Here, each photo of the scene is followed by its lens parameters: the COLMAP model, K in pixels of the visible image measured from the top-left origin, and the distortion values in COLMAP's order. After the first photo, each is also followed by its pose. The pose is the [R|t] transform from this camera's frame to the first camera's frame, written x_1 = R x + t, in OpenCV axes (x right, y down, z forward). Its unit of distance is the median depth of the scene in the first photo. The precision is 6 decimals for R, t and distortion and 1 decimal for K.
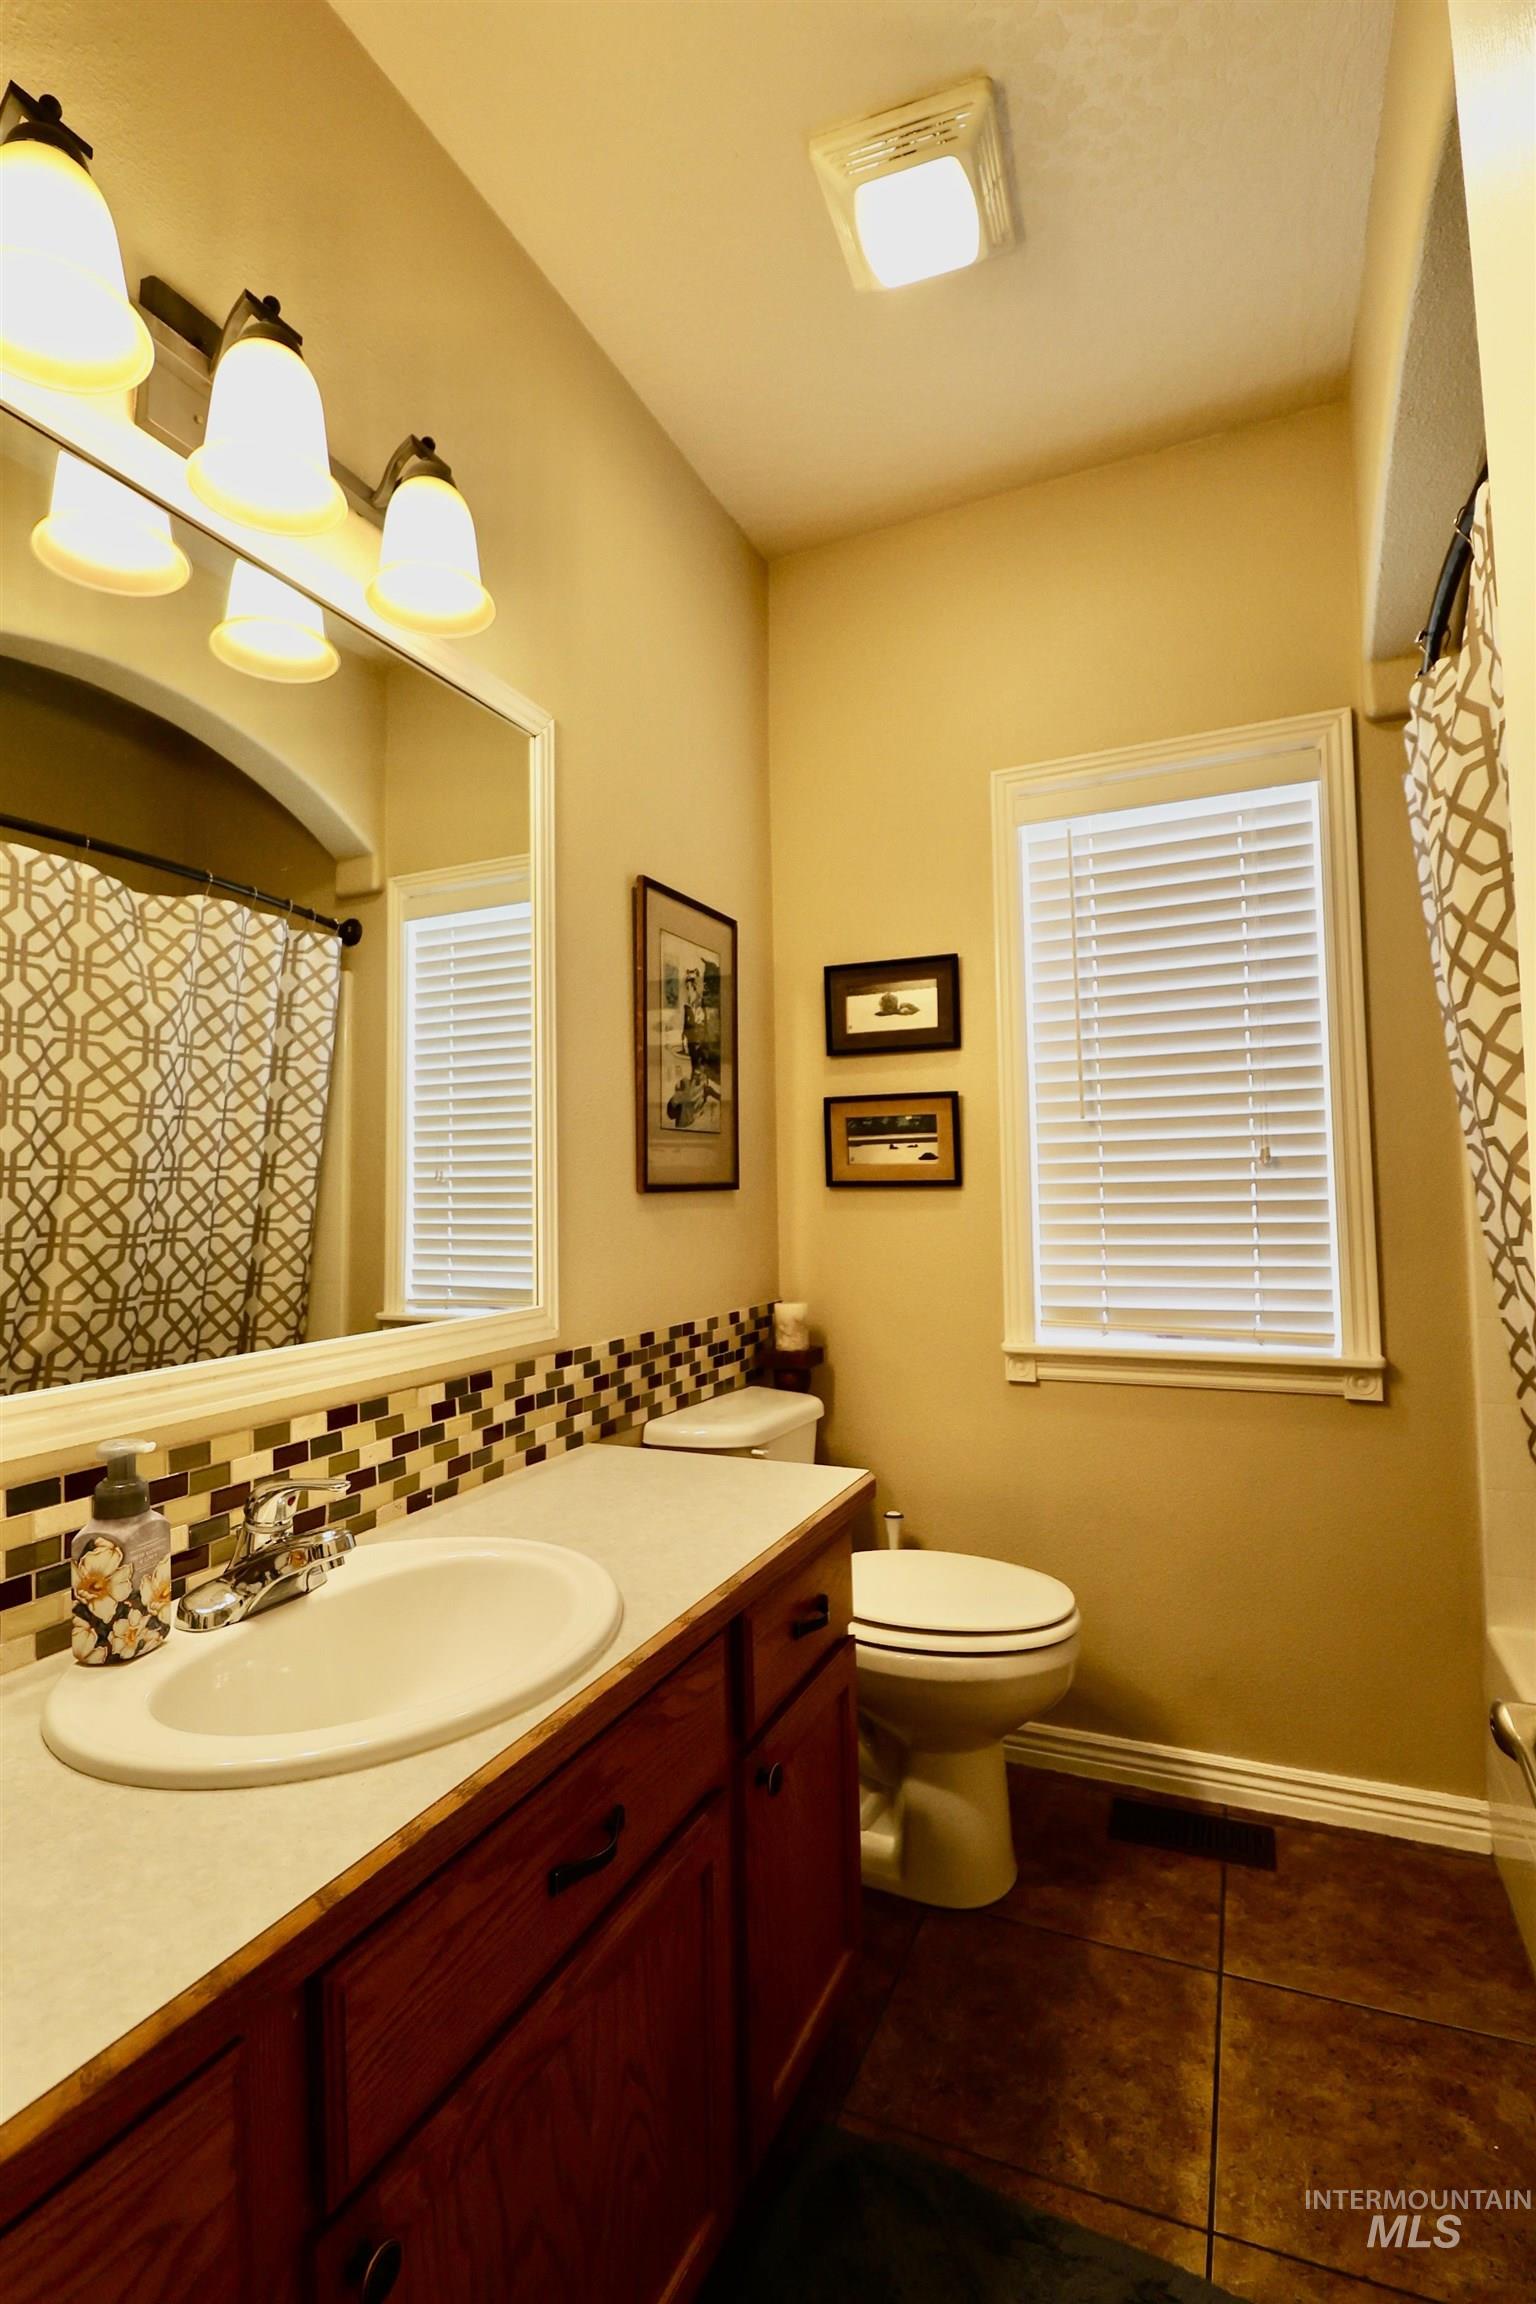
lens RADIAL K [[1078.5, 0, 762.2], [0, 1078.5, 1145.4], [0, 0, 1]] dist [-0.010288, -0.002424]
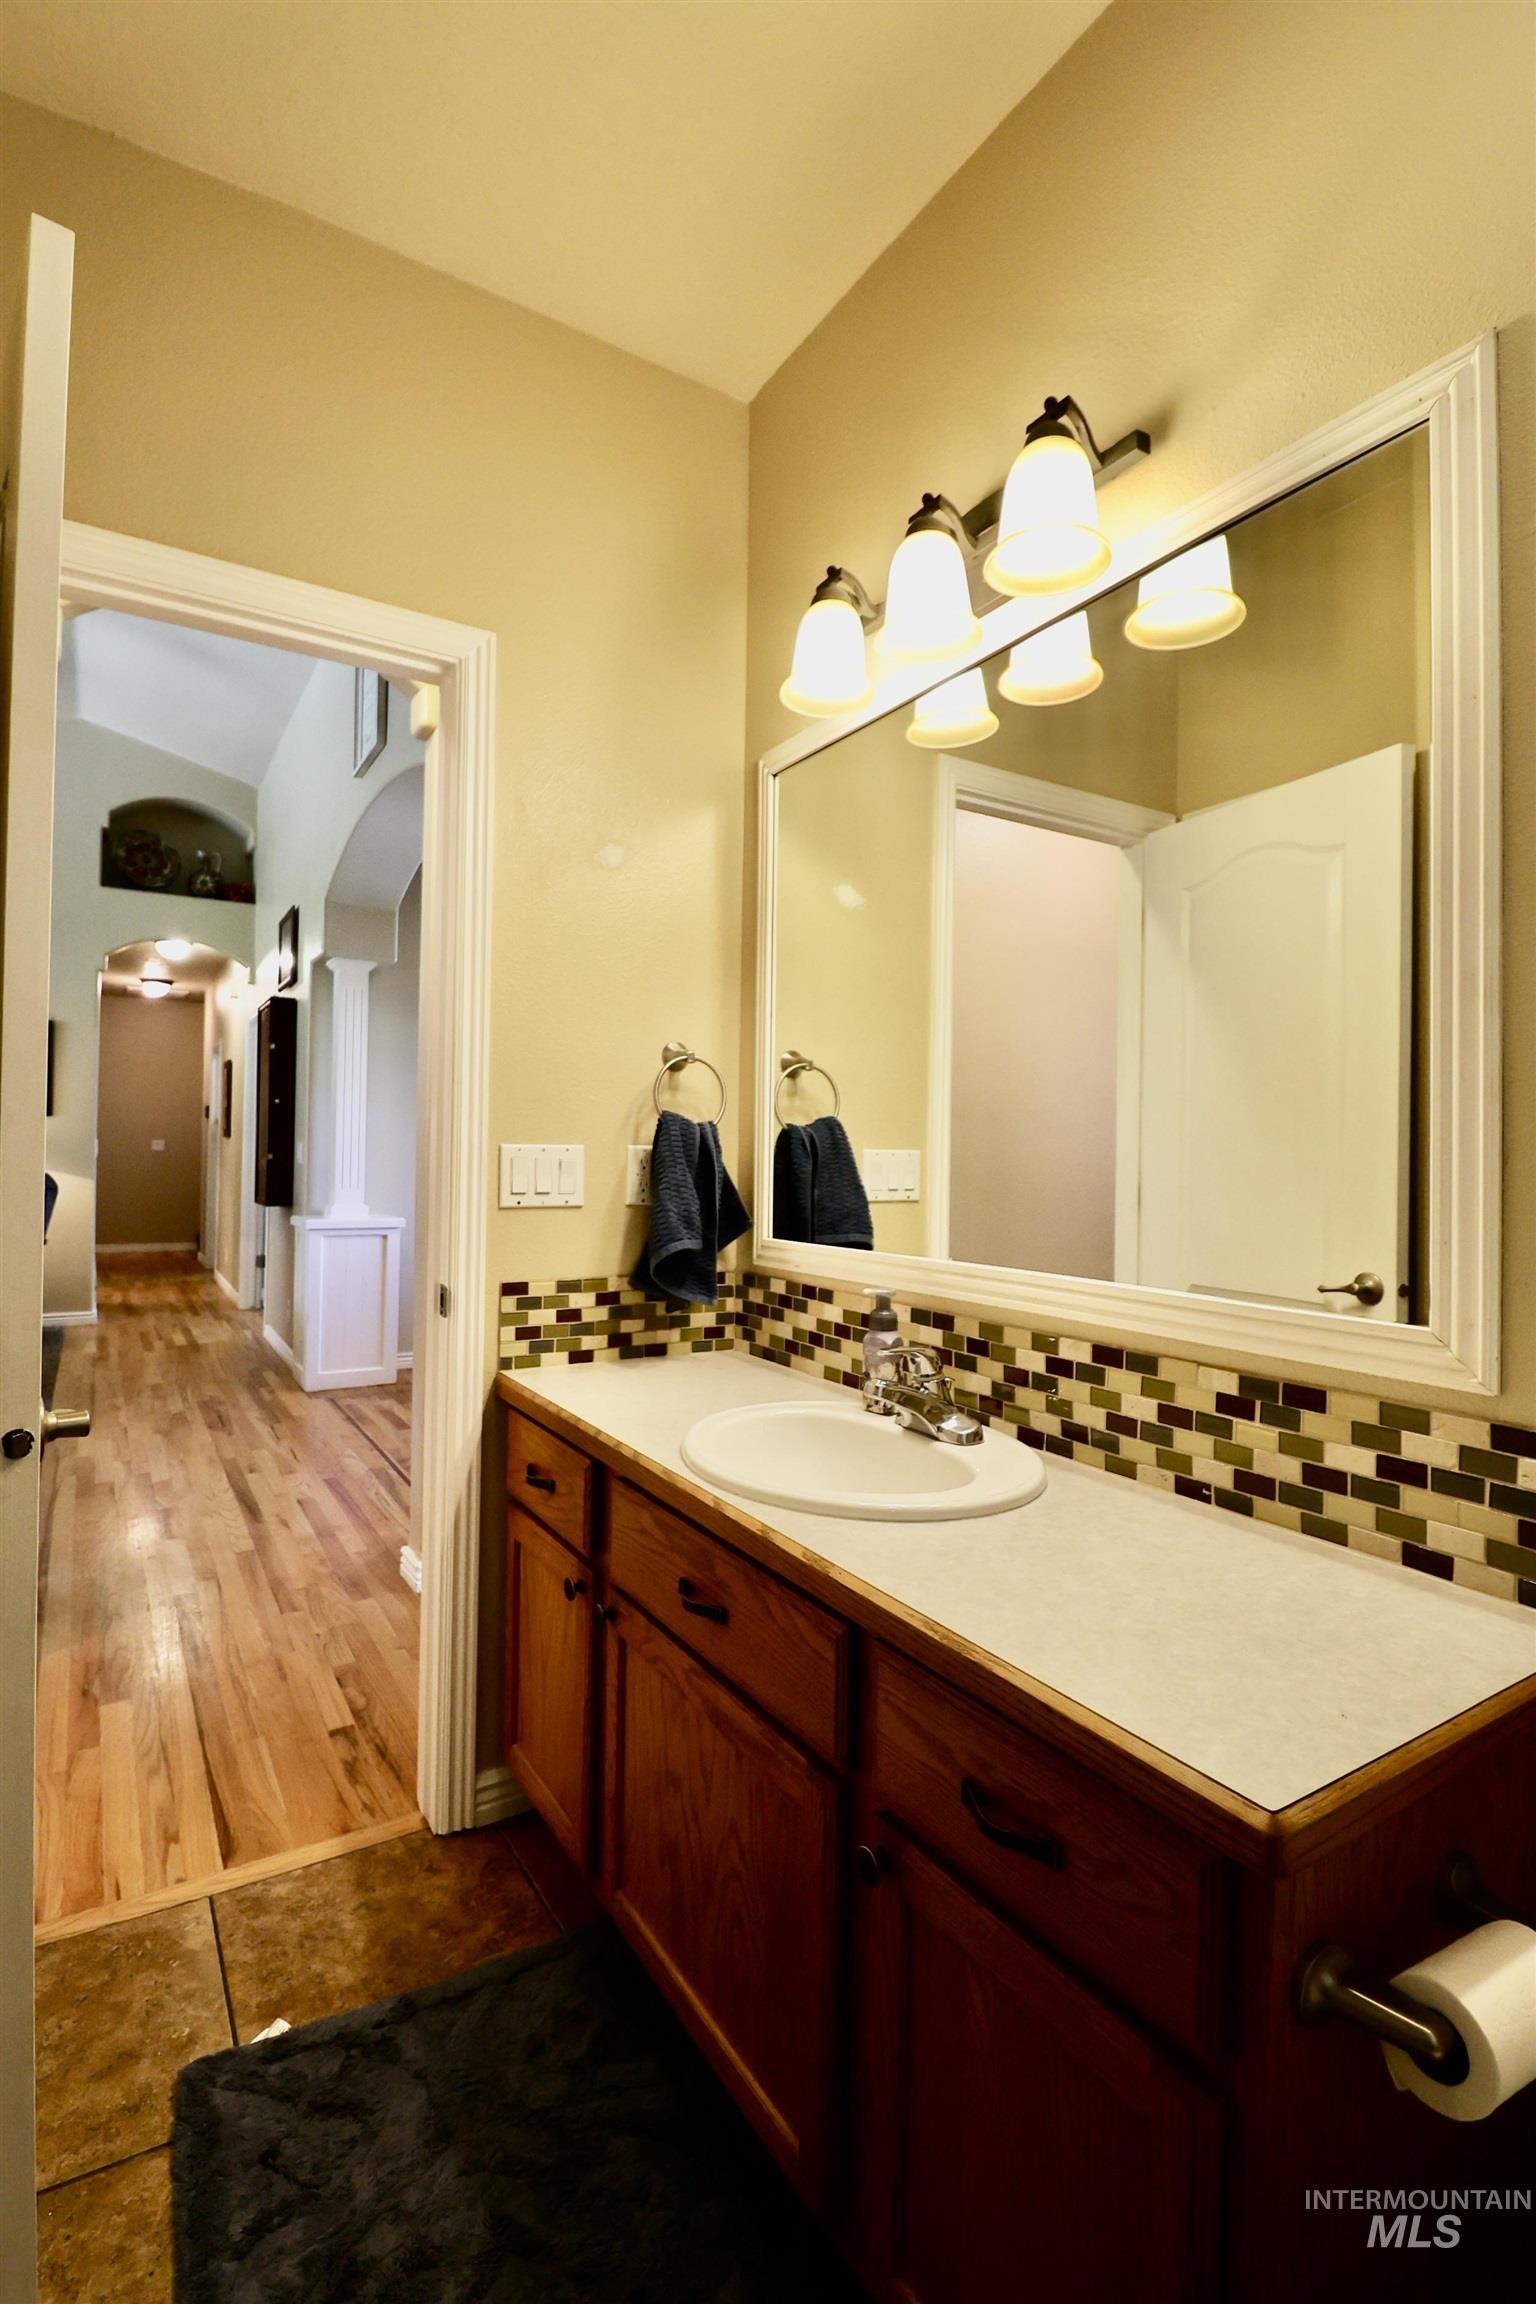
lens RADIAL K [[1078.5, 0, 759.1], [0, 1078.5, 1150.7], [0, 0, 1]] dist [-0.010288, -0.002424]
pose [[-0.566939, 0.000475, -0.823759, 0.617608], [0.025109, 0.999545, -0.016705, 0.053695], [0.823377, -0.030154, -0.566693, 1.204683]]
